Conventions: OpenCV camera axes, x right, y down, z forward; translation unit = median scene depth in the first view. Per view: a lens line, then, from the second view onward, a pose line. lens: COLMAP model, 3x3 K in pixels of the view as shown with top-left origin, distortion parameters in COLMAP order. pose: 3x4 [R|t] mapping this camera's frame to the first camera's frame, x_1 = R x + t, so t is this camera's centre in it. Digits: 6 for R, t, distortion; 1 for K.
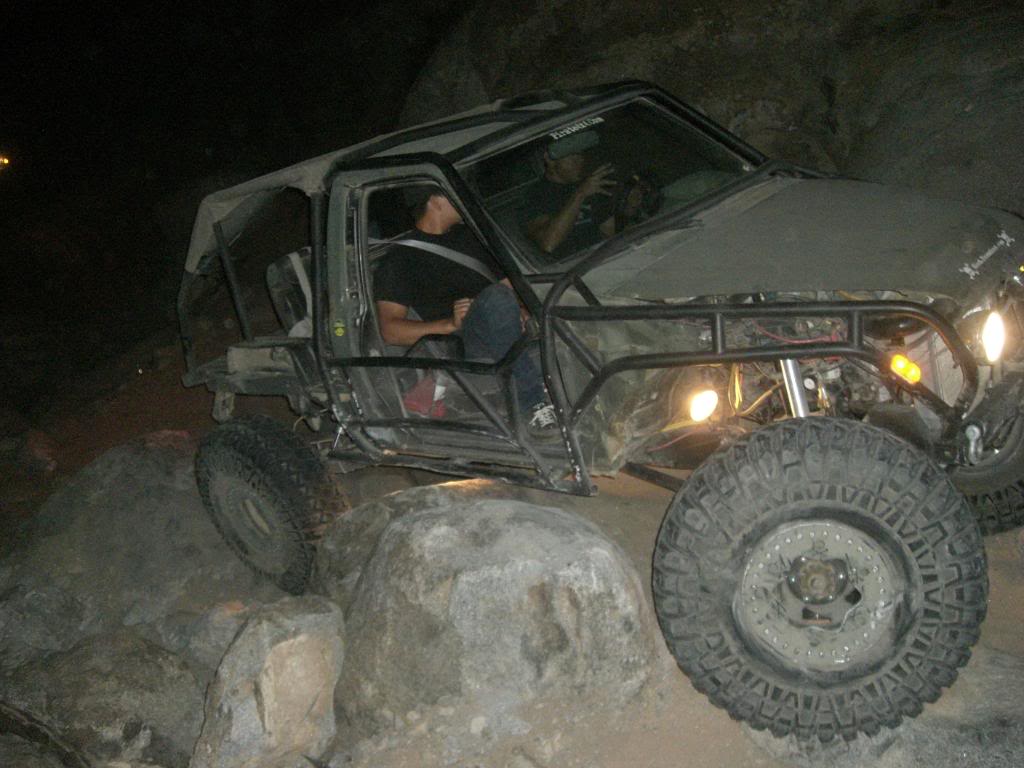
lens RADIAL K [[1112.2, 0, 512.0], [0, 1112.2, 384.0], [0, 0, 1]] dist [-0.214919, 0.213428]
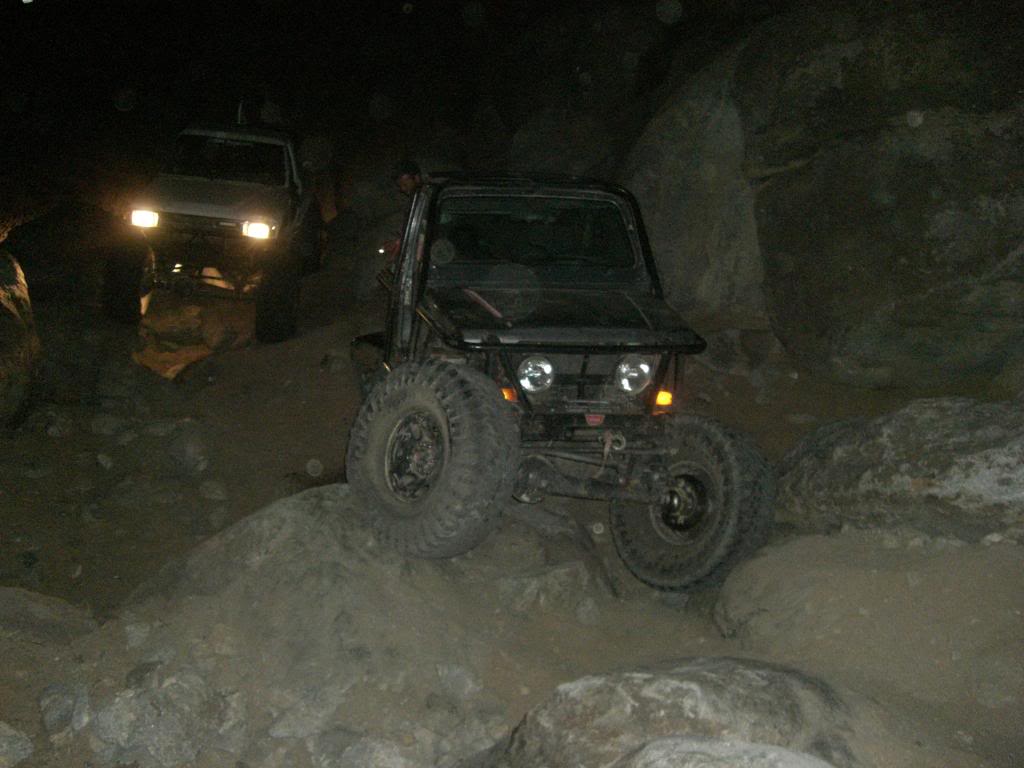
lens RADIAL K [[1112.2, 0, 512.0], [0, 1112.2, 384.0], [0, 0, 1]] dist [-0.214919, 0.213428]
pose [[0.976405, 0.181455, -0.117081, -0.170428], [-0.180149, 0.983399, 0.021732, -0.133221], [0.119081, -0.000127, 0.992885, 0.246303]]
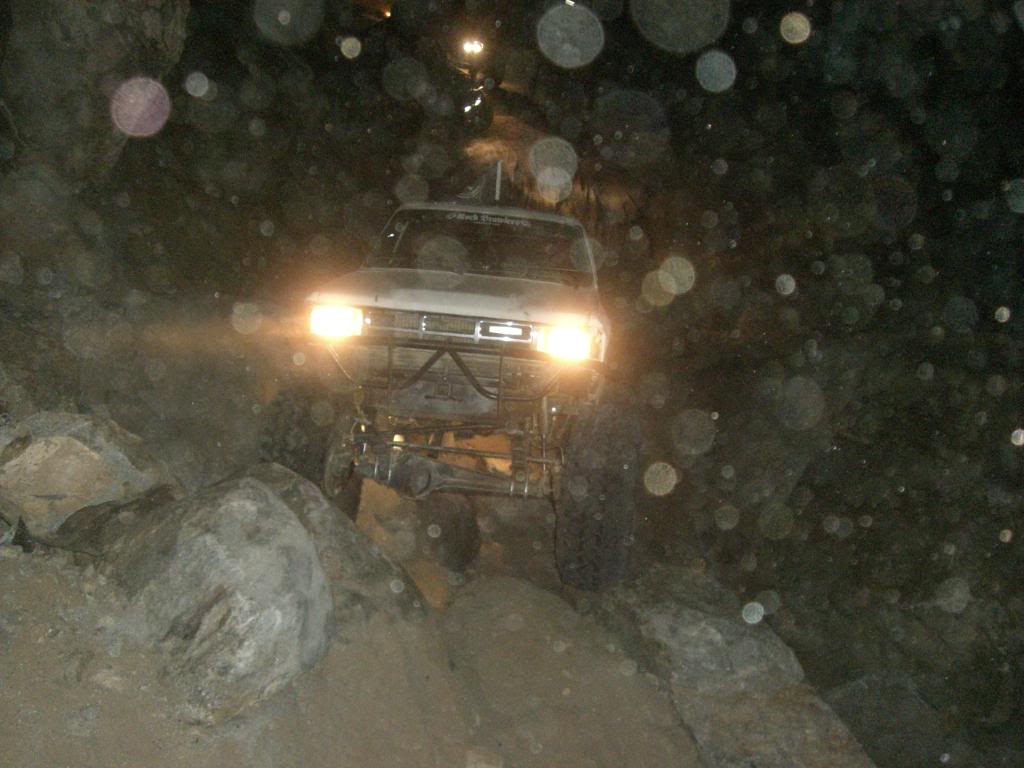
lens RADIAL K [[1112.2, 0, 512.0], [0, 1112.2, 384.0], [0, 0, 1]] dist [-0.214919, 0.213428]
pose [[0.573379, 0.727443, -0.376914, 0.416512], [-0.773313, 0.632476, 0.044279, -0.199608], [0.270599, 0.266084, 0.925189, 0.022255]]
